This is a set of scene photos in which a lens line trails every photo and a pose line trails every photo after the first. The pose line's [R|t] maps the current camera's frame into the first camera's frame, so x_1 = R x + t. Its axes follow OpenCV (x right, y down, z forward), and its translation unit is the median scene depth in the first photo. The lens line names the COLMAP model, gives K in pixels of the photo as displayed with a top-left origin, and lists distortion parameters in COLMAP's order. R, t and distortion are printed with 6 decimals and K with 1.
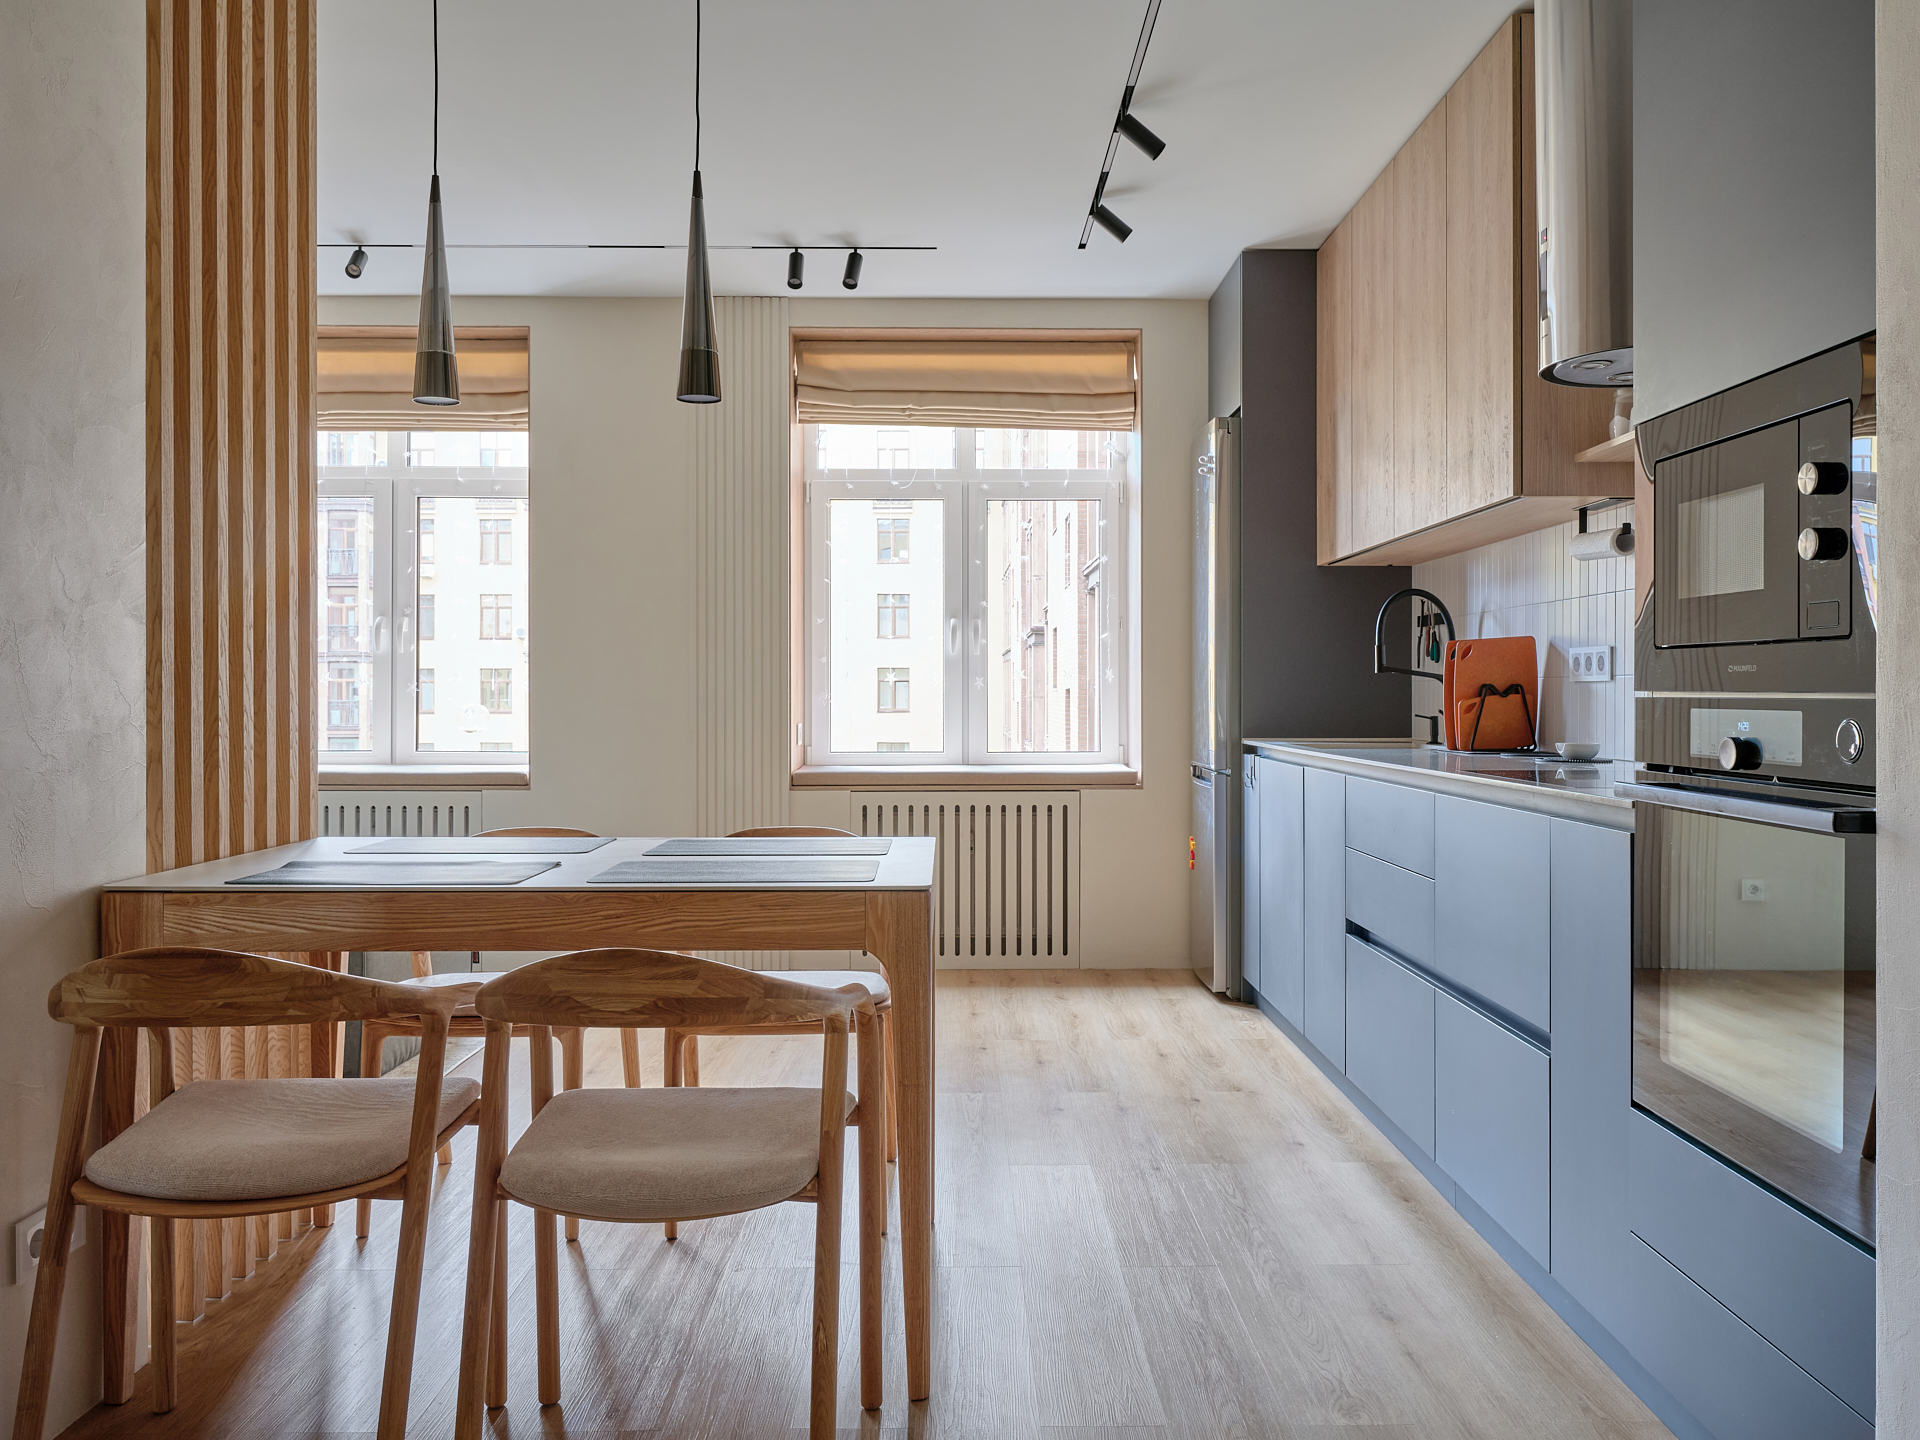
lens RADIAL K [[1433.8, 0, 960.0], [0, 1433.8, 720.0], [0, 0, 1]] dist [0.003253, 0.000955]
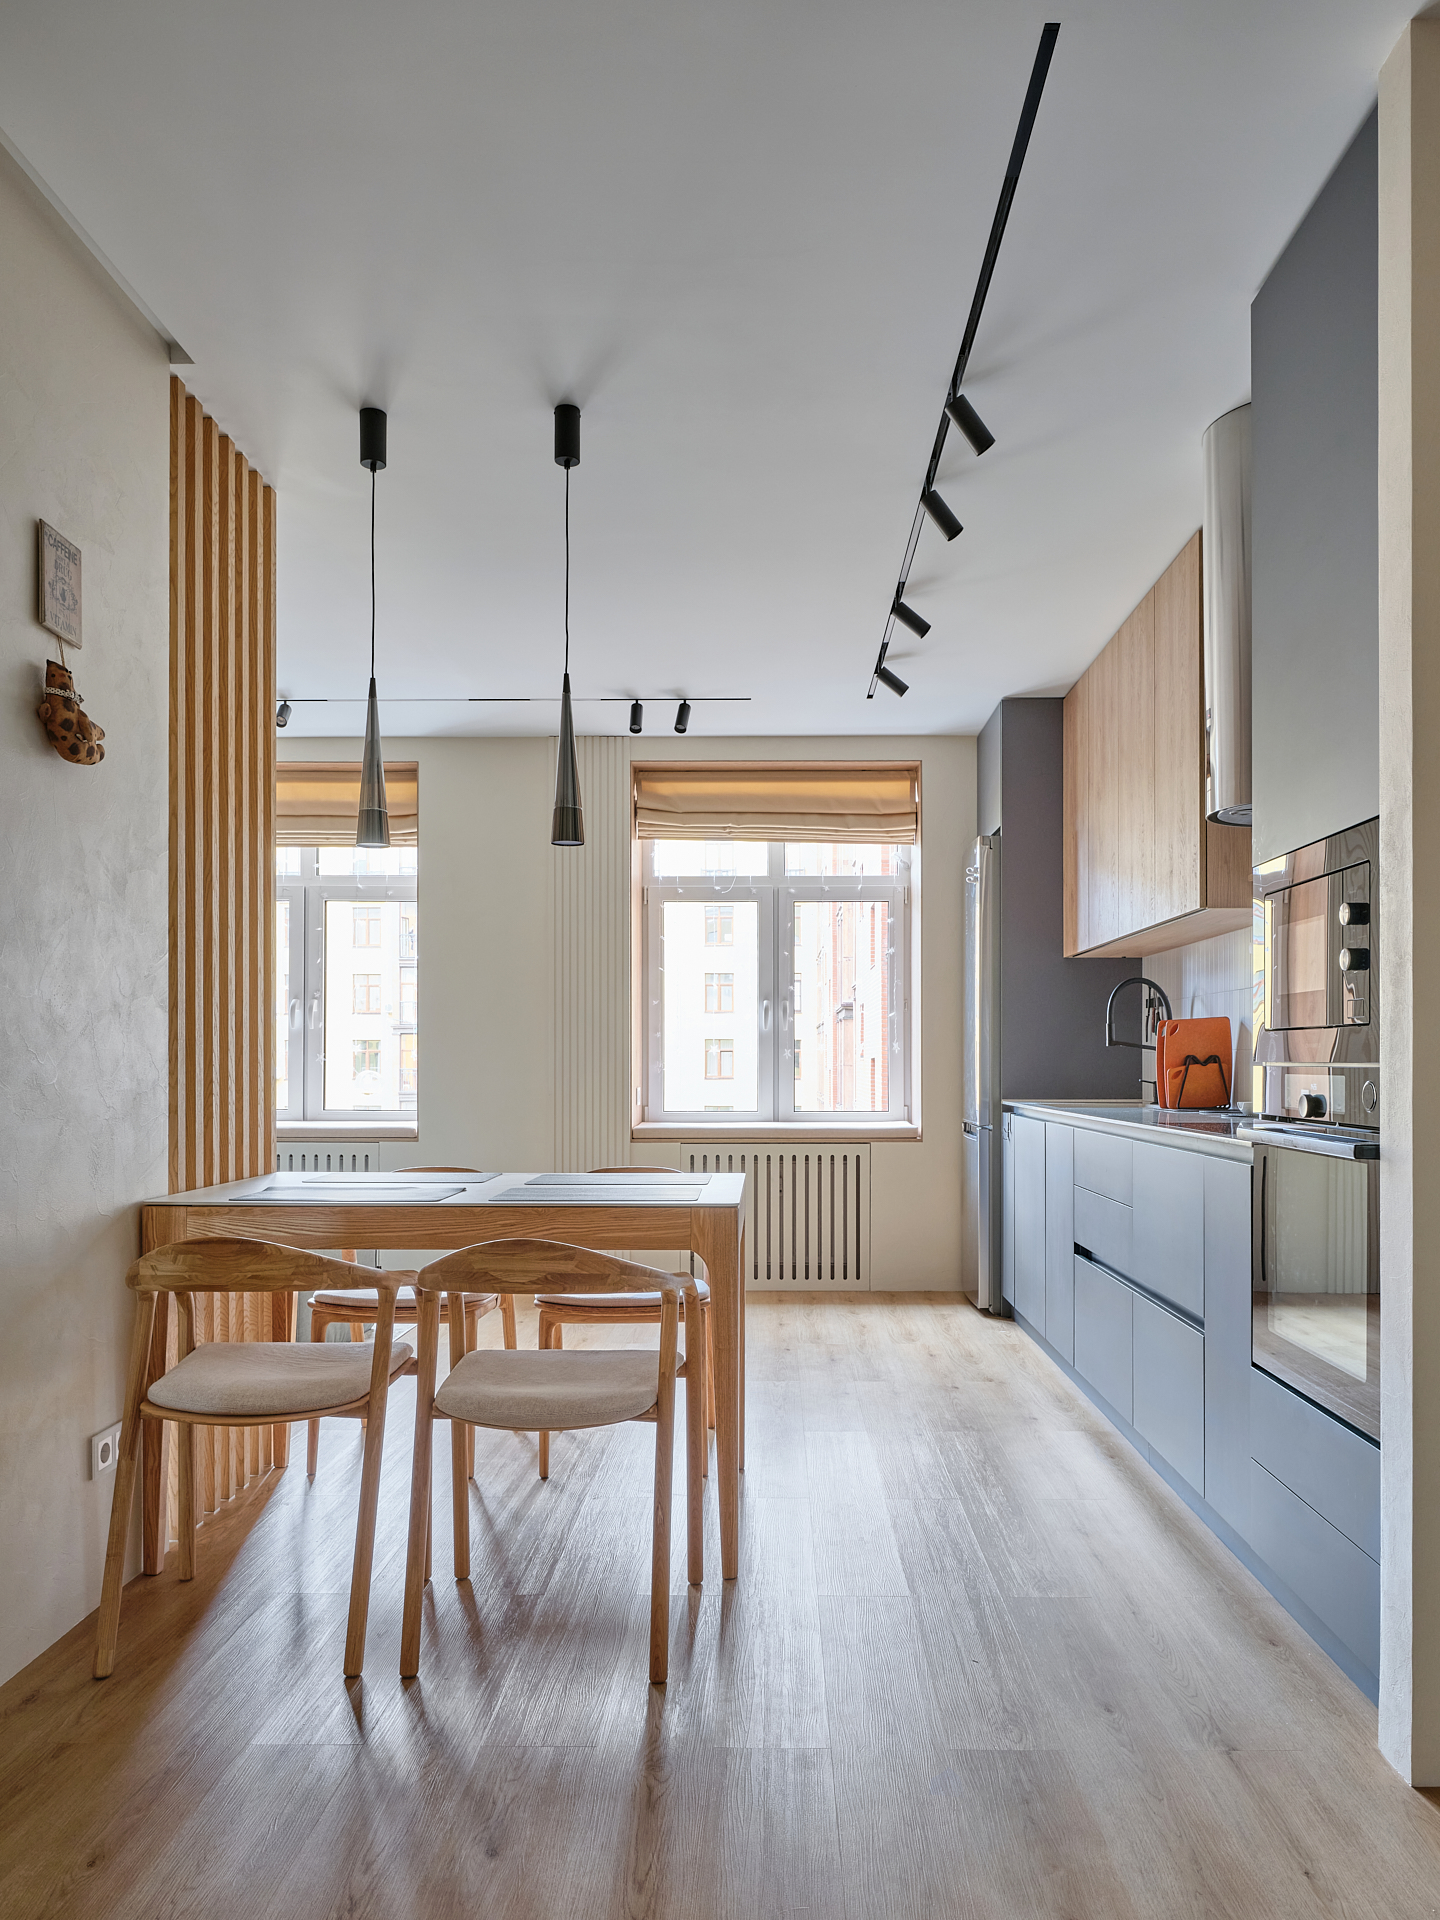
lens RADIAL K [[1277.0, 0, 726.3], [0, 1277.0, 1089.9], [0, 0, 1]] dist [-0.002992, 0.003367]
pose [[0.999179, 0.001008, -0.040489, 0.010887], [-0.000880, 0.999995, 0.003176, 0.002141], [0.040492, -0.003138, 0.999175, -0.139422]]
